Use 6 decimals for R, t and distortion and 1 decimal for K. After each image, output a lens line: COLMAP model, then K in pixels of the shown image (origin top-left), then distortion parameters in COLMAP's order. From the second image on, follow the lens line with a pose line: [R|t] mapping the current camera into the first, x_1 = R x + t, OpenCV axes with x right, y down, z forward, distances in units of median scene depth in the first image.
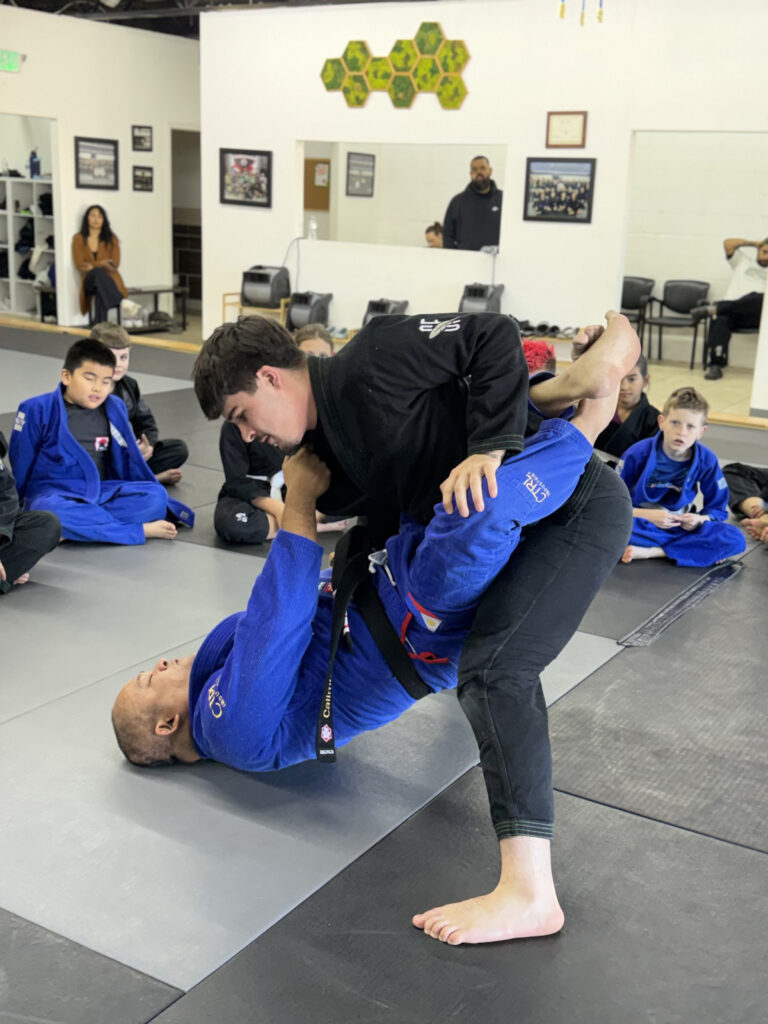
lens RADIAL K [[1257.0, 0, 383.1], [0, 1257.0, 525.3], [0, 0, 1]] dist [0.091618, 0.000000]
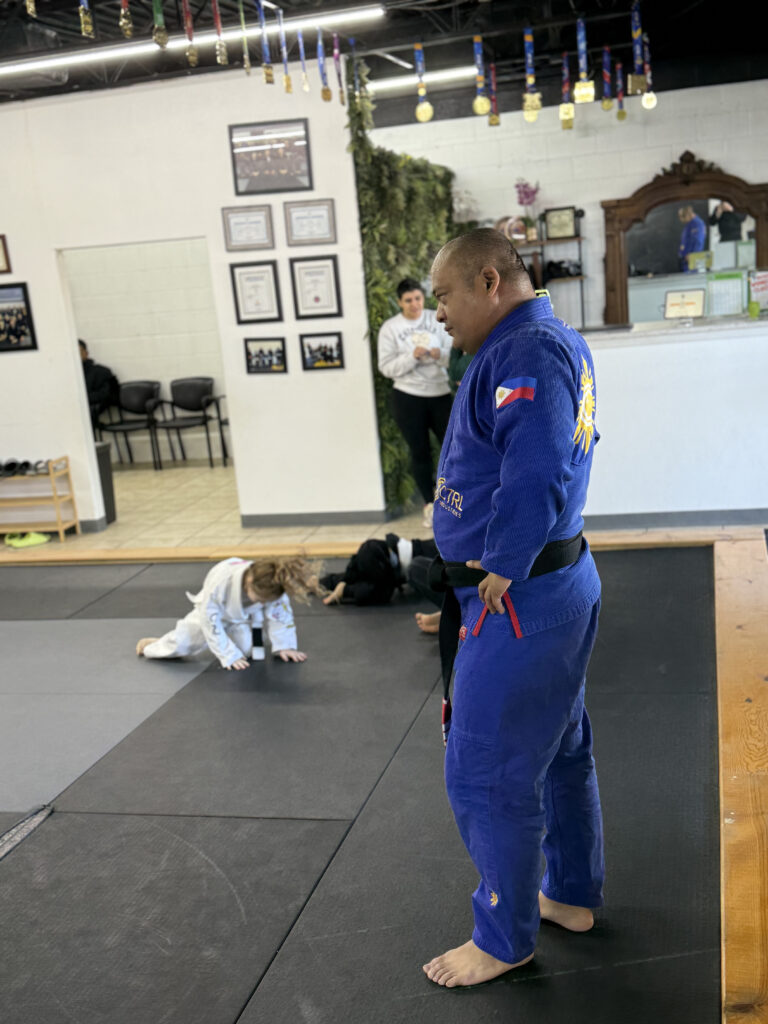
lens RADIAL K [[1257.0, 0, 404.9], [0, 1257.0, 536.5], [0, 0, 1]] dist [0.091618, 0.000000]
pose [[0.942786, -0.195437, 0.270108, 0.132660], [0.205331, 0.978655, -0.008581, -0.038821], [-0.262665, 0.063551, 0.962792, 0.038992]]
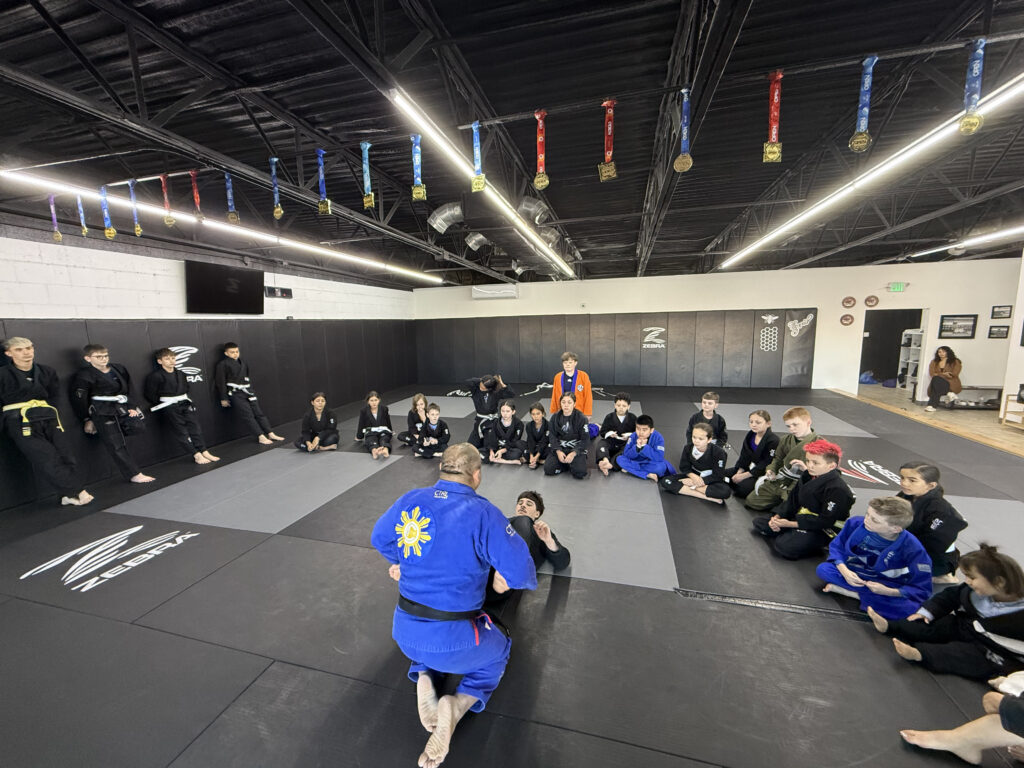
lens RADIAL K [[405.7, 0, 511.3], [0, 405.7, 385.9], [0, 0, 1]] dist [-0.000288, -0.000135]
pose [[0.277736, 0.099262, -0.955515, 0.253810], [-0.216639, 0.975497, 0.038368, -0.070027], [0.935911, 0.196346, 0.292435, 0.176900]]
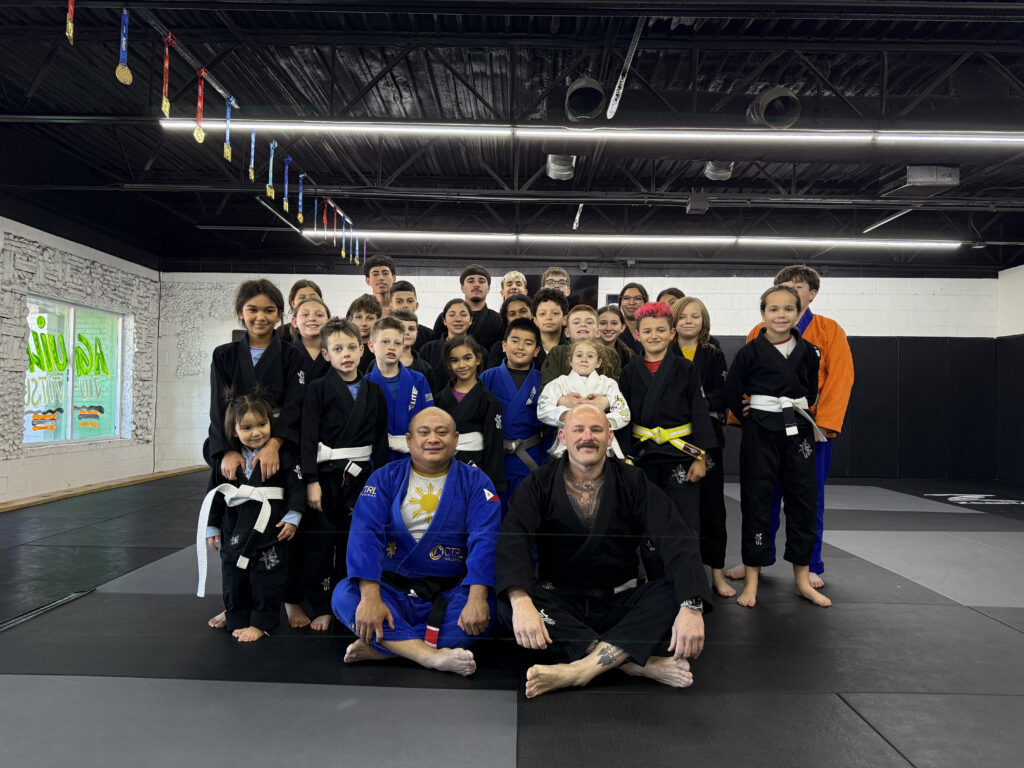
lens RADIAL K [[721.5, 0, 507.1], [0, 721.5, 383.7], [0, 0, 1]] dist [0.025395, -0.025670]
pose [[-0.857267, -0.062152, -0.511107, 0.083291], [-0.179826, 0.966316, 0.184111, -0.148508], [0.482448, 0.249743, -0.839567, 0.681852]]
